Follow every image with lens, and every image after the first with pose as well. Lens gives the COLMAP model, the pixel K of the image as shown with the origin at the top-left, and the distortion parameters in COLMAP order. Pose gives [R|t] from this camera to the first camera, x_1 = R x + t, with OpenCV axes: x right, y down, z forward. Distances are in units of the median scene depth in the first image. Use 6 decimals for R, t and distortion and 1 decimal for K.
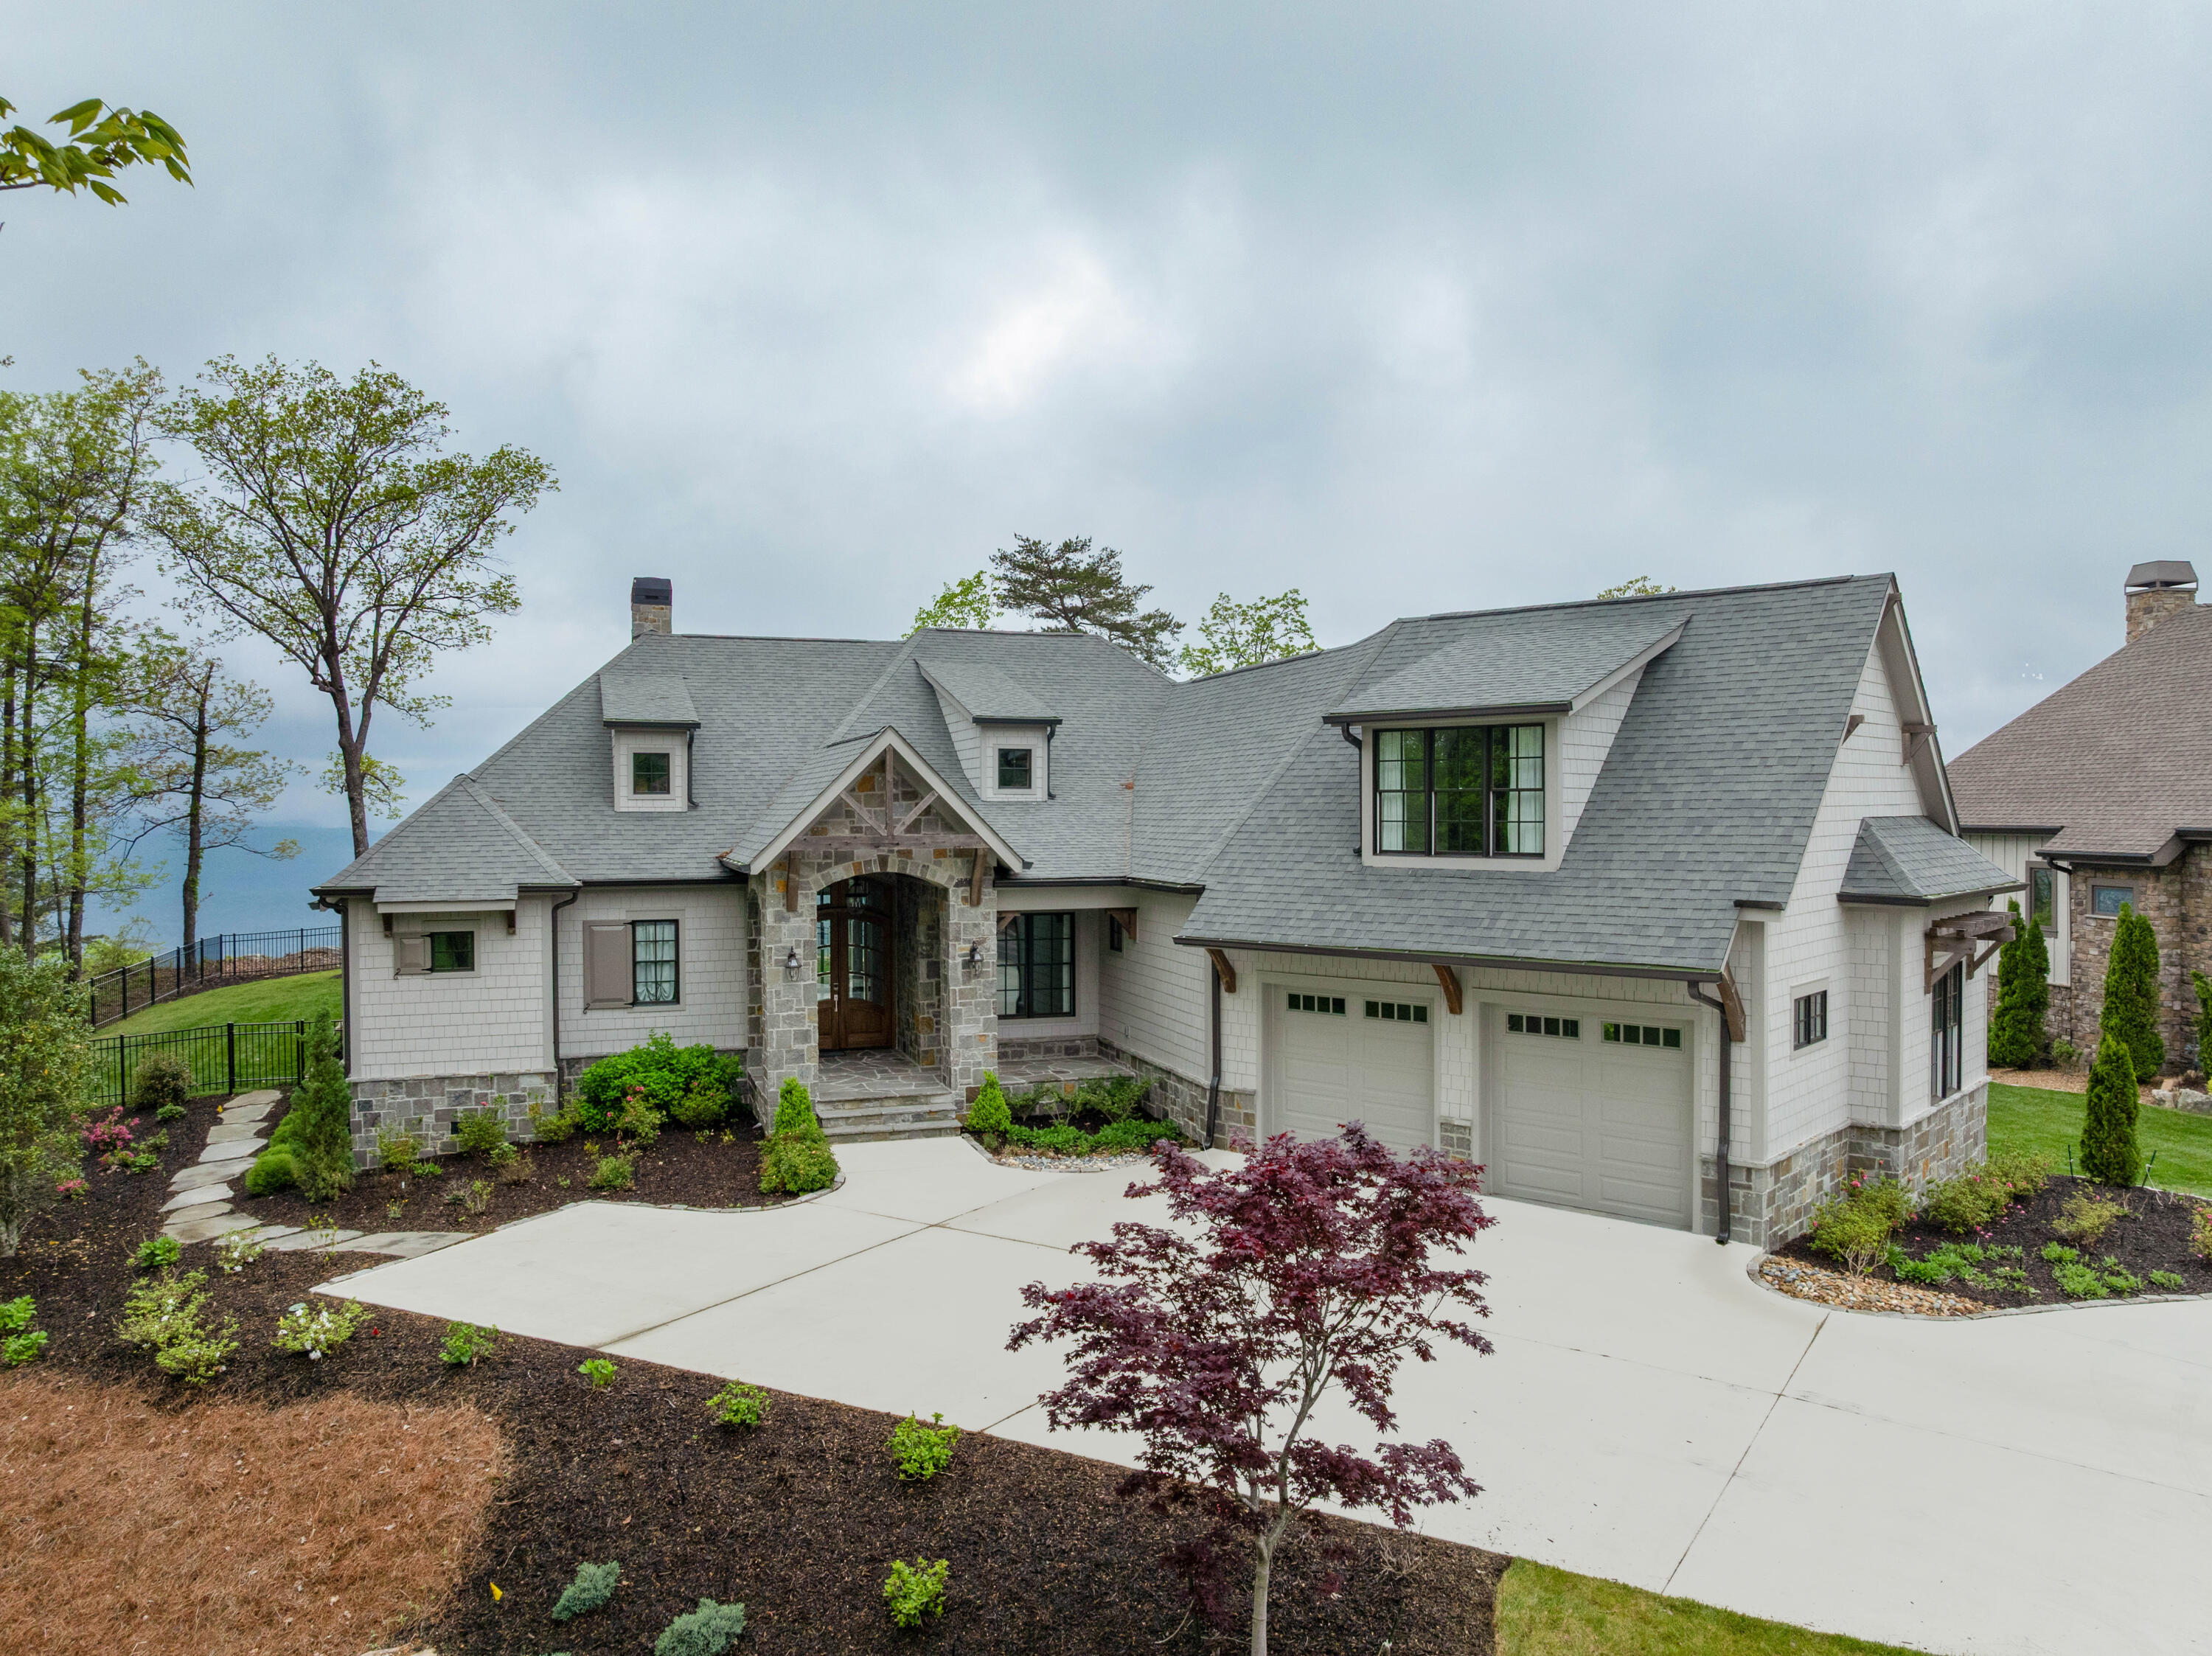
lens RADIAL K [[1561.3, 0, 1106.0], [0, 1561.3, 828.0], [0, 0, 1]] dist [-0.033442, -0.003245]
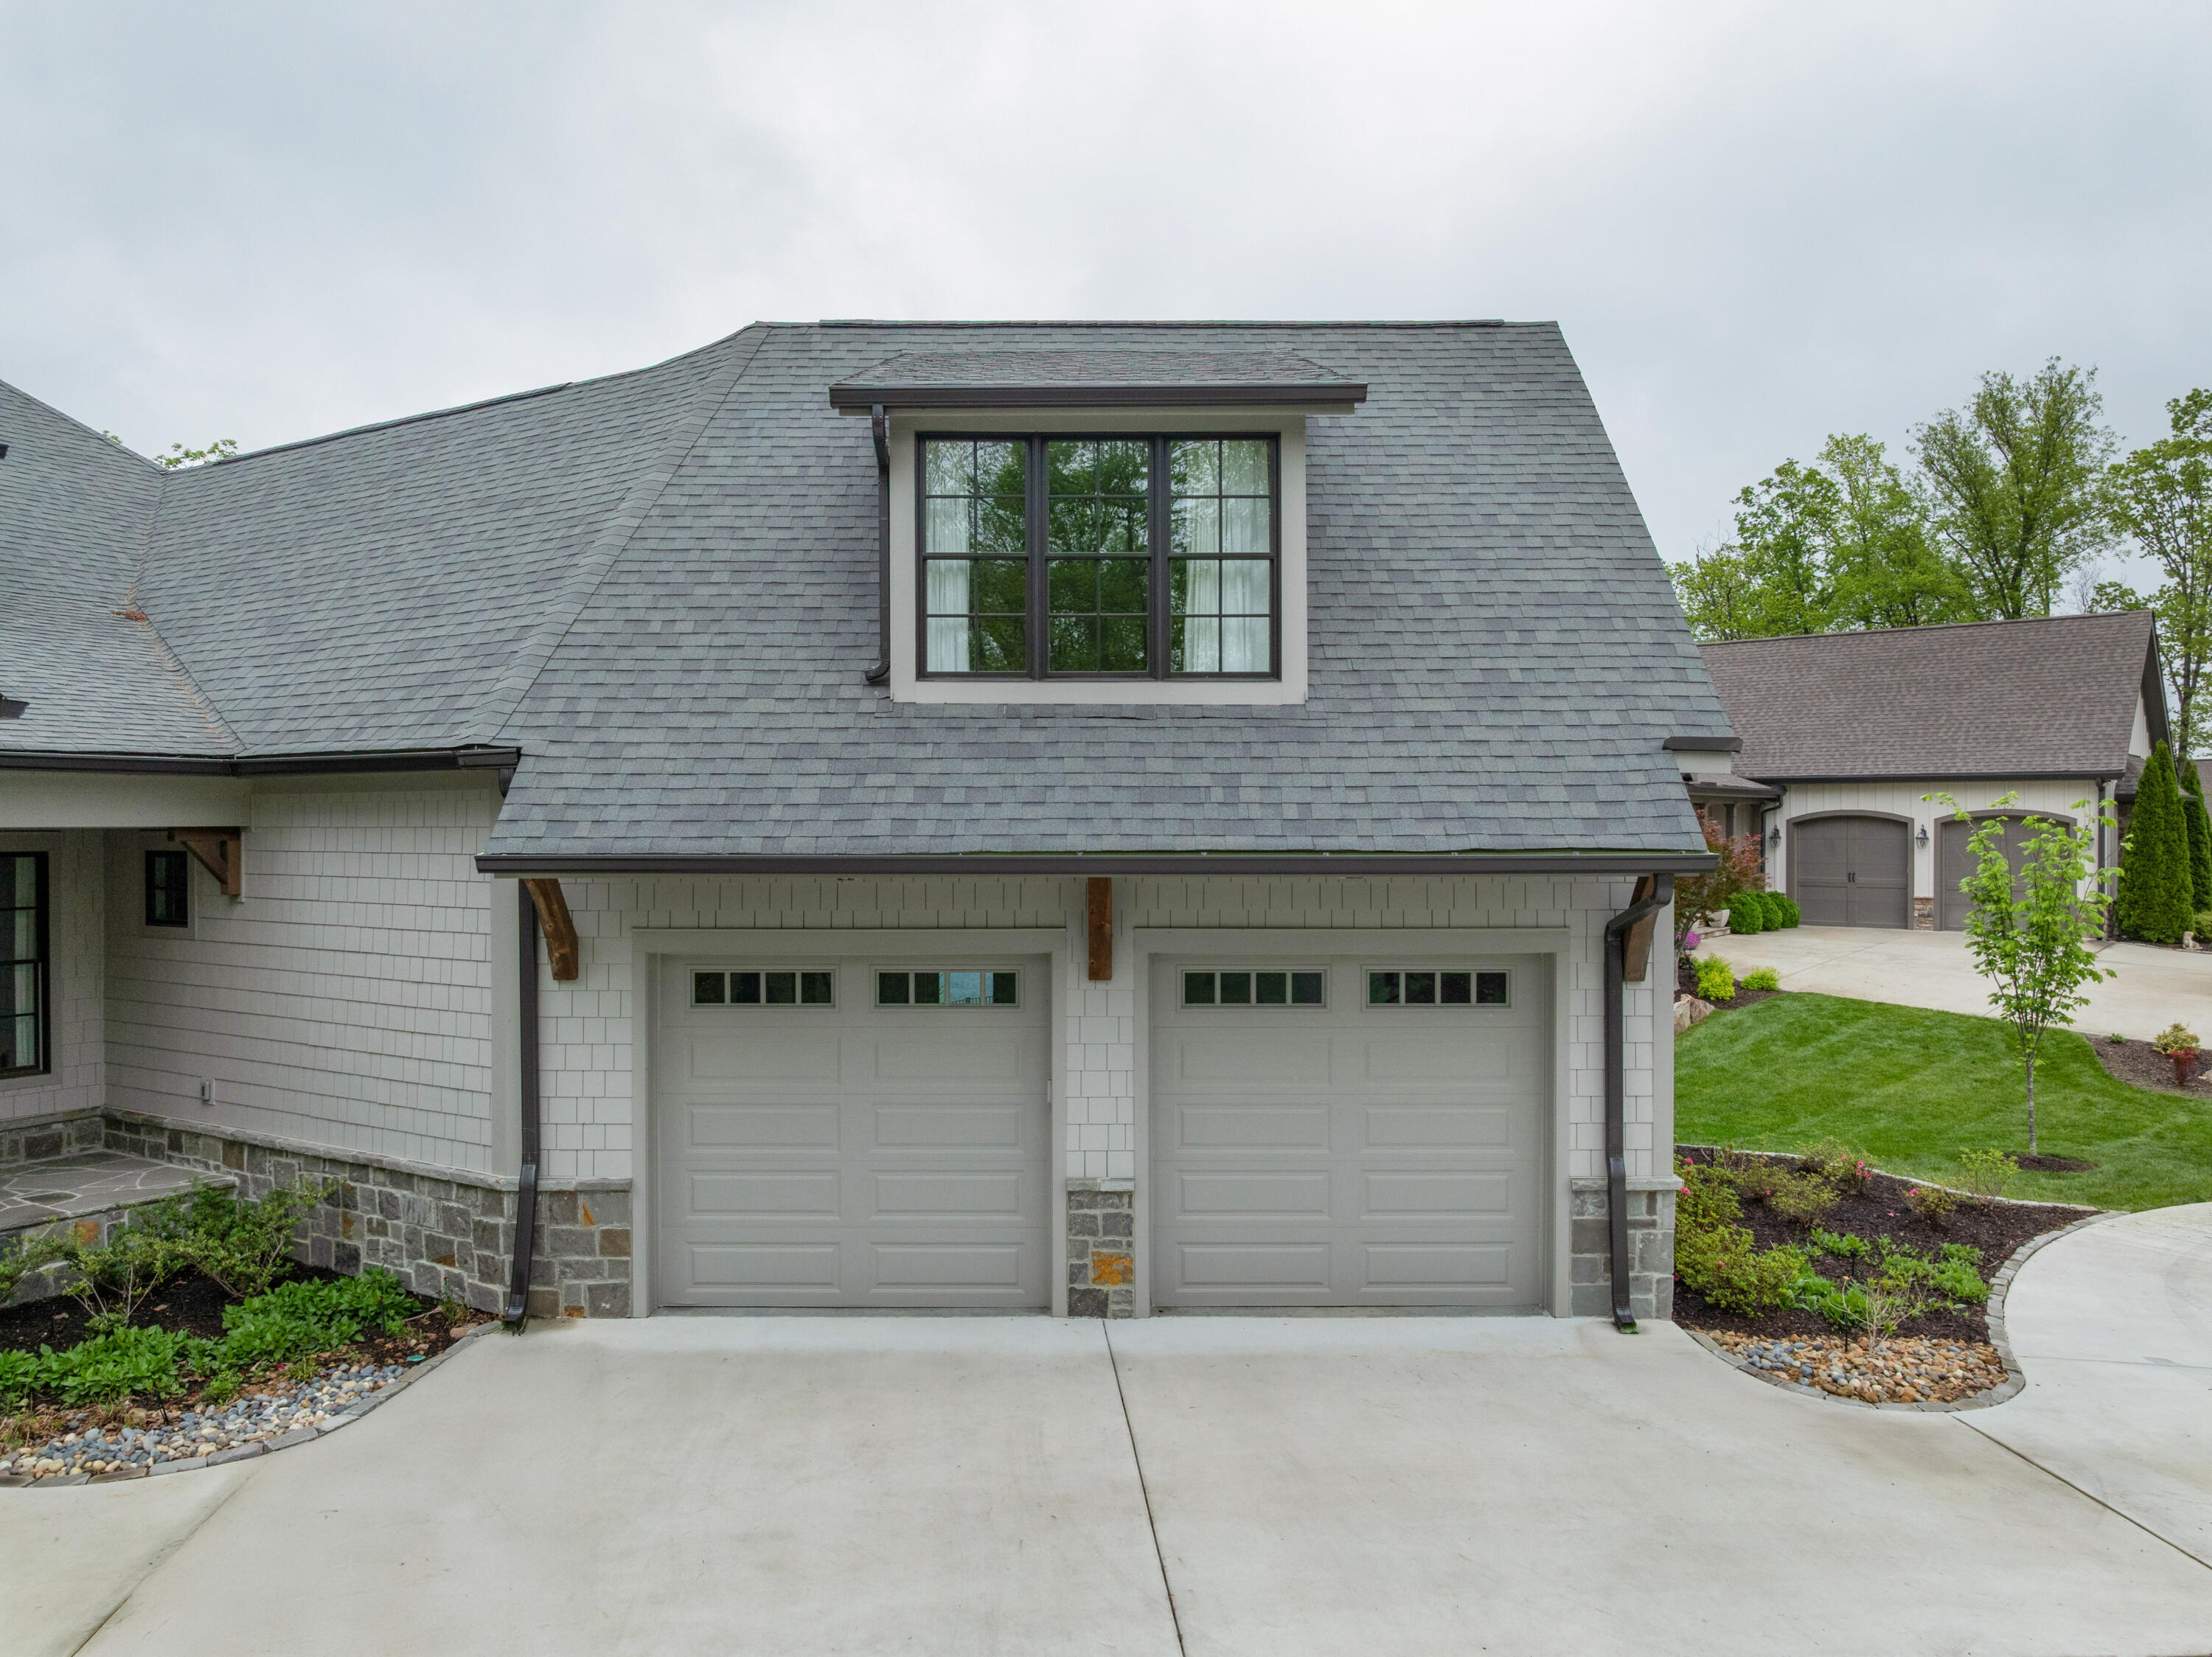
lens RADIAL K [[1568.3, 0, 1106.0], [0, 1568.3, 828.5], [0, 0, 1]] dist [-0.049952, 0.028193]
pose [[0.747164, -0.002677, 0.664634, -0.106107], [0.007185, 0.999966, -0.004049, 0.060379], [-0.664601, 0.007800, 0.747158, 0.518518]]
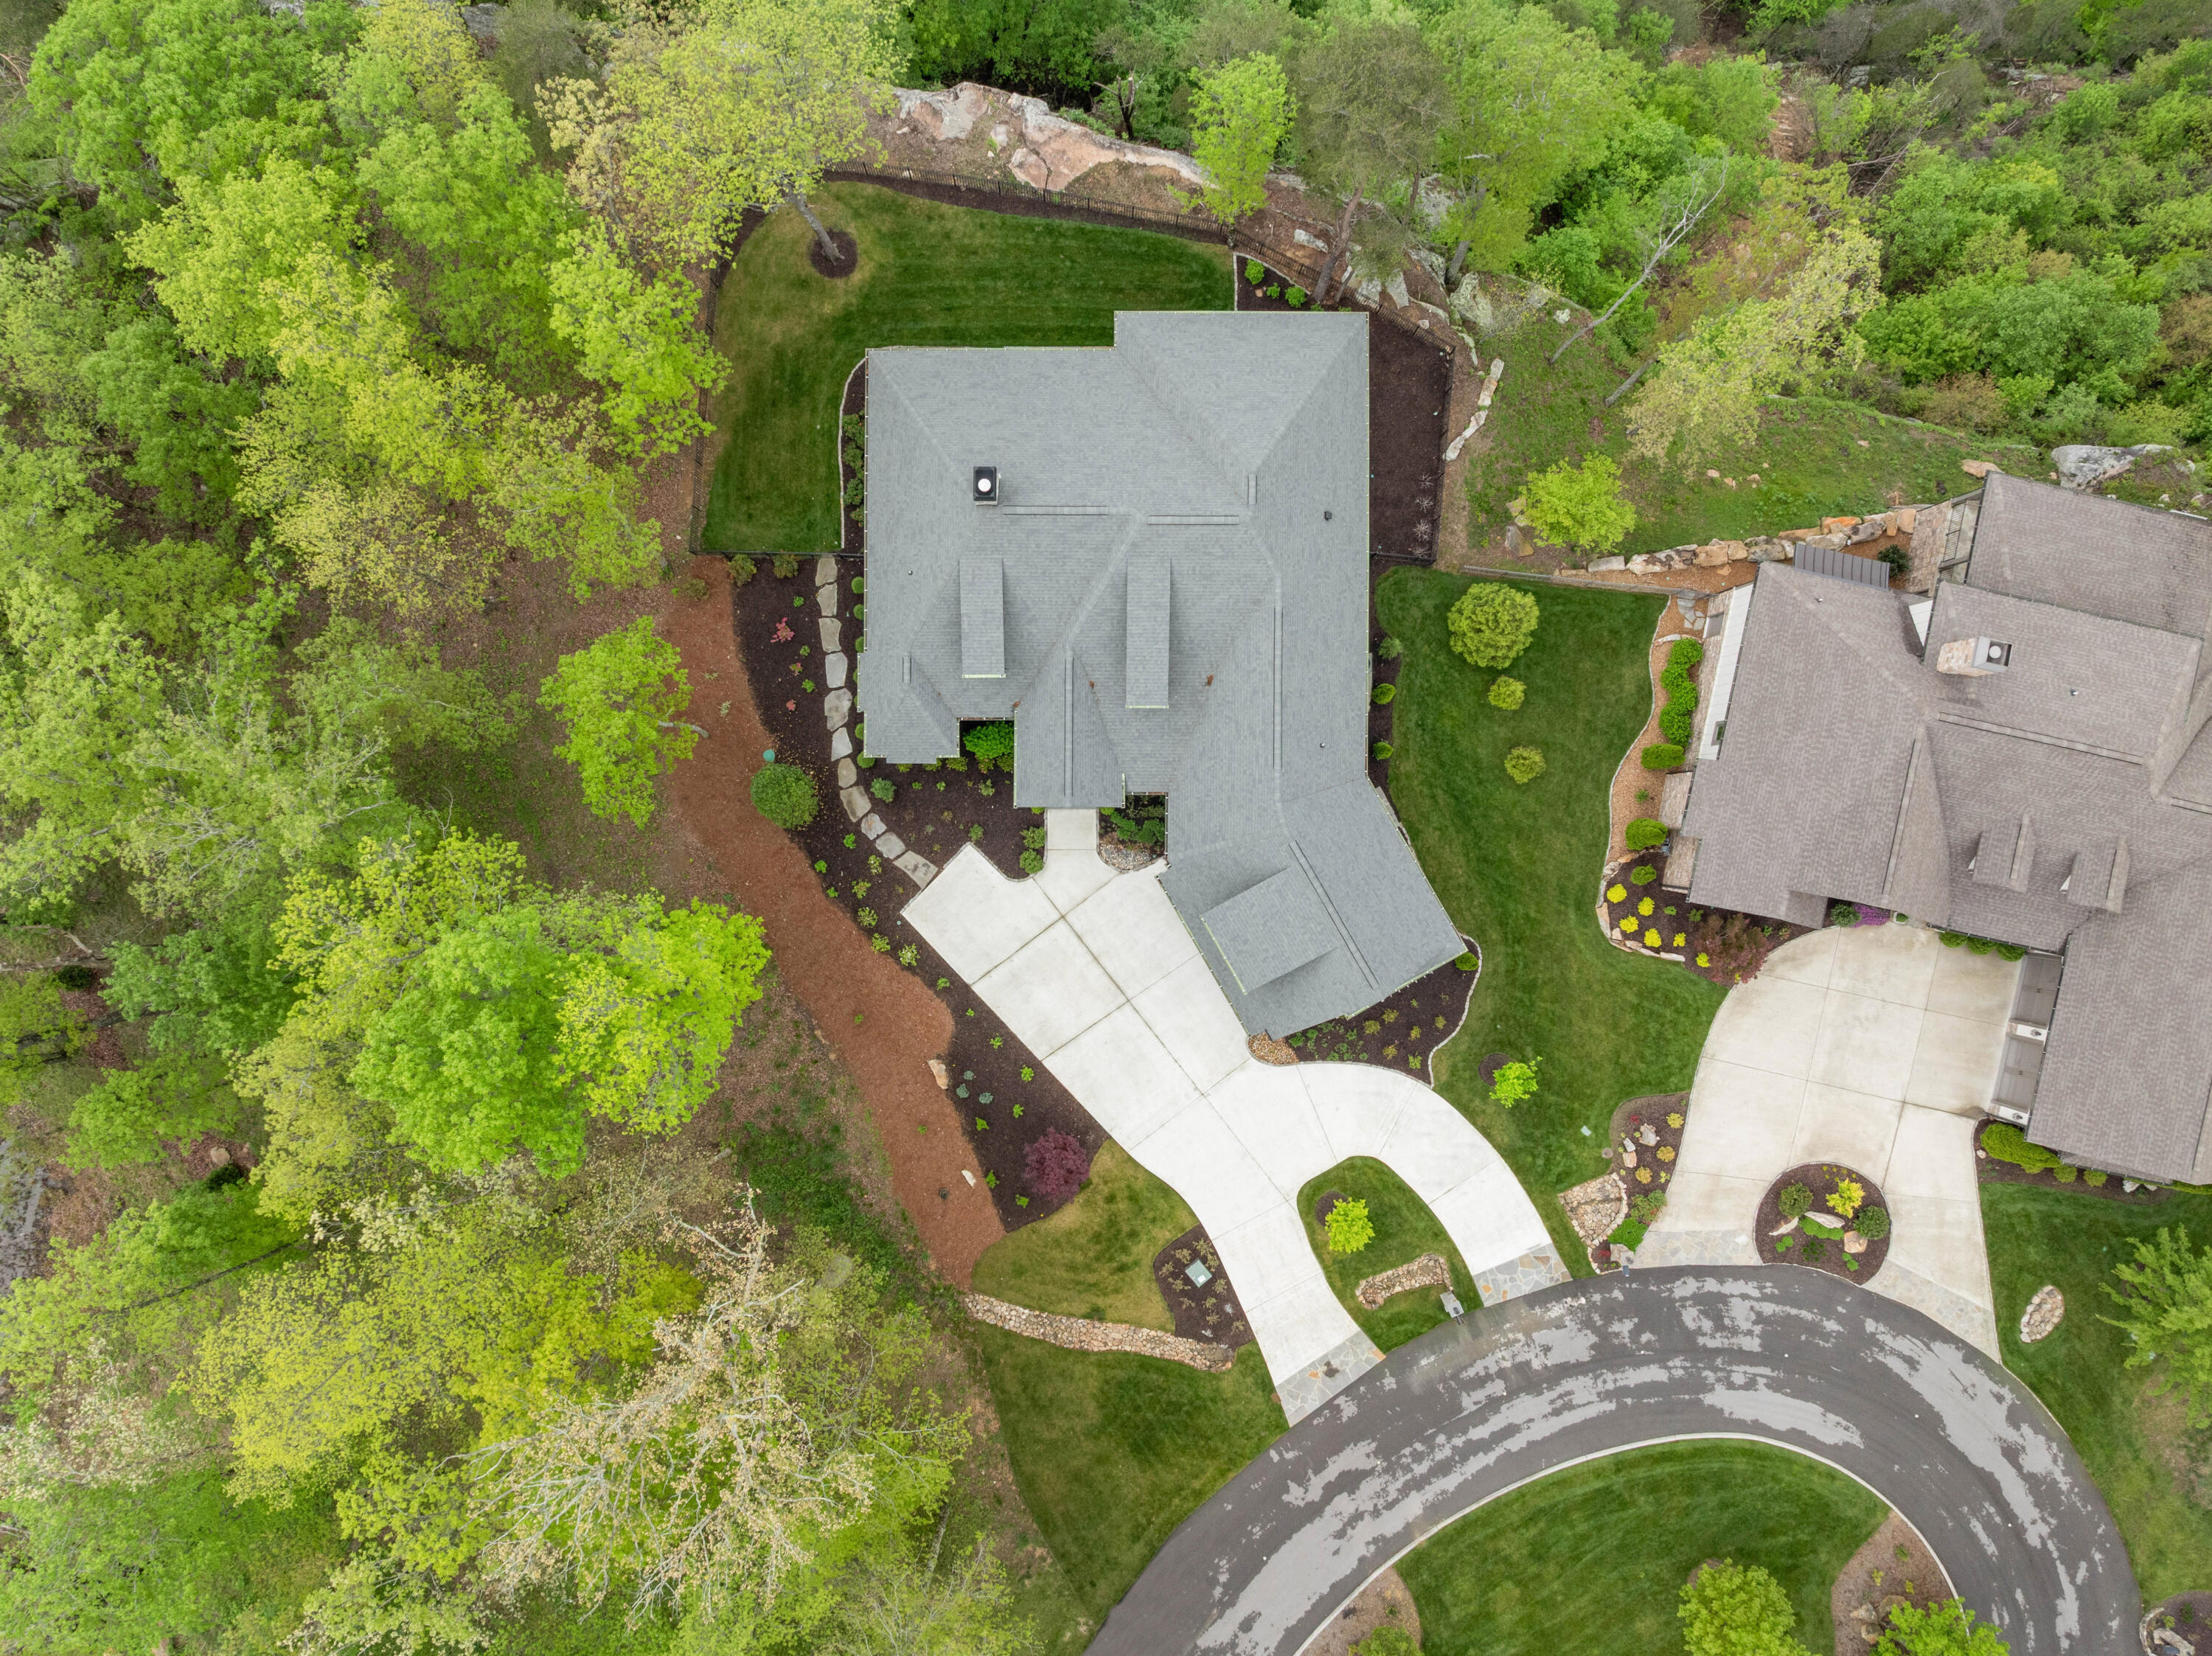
lens RADIAL K [[1561.3, 0, 1106.0], [0, 1561.3, 828.0], [0, 0, 1]] dist [-0.033442, -0.003245]
pose [[0.949585, 0.313433, 0.006918, -0.081402], [-0.009151, 0.005652, 0.999942, -2.608463], [0.313376, -0.949593, 0.008235, 0.945531]]
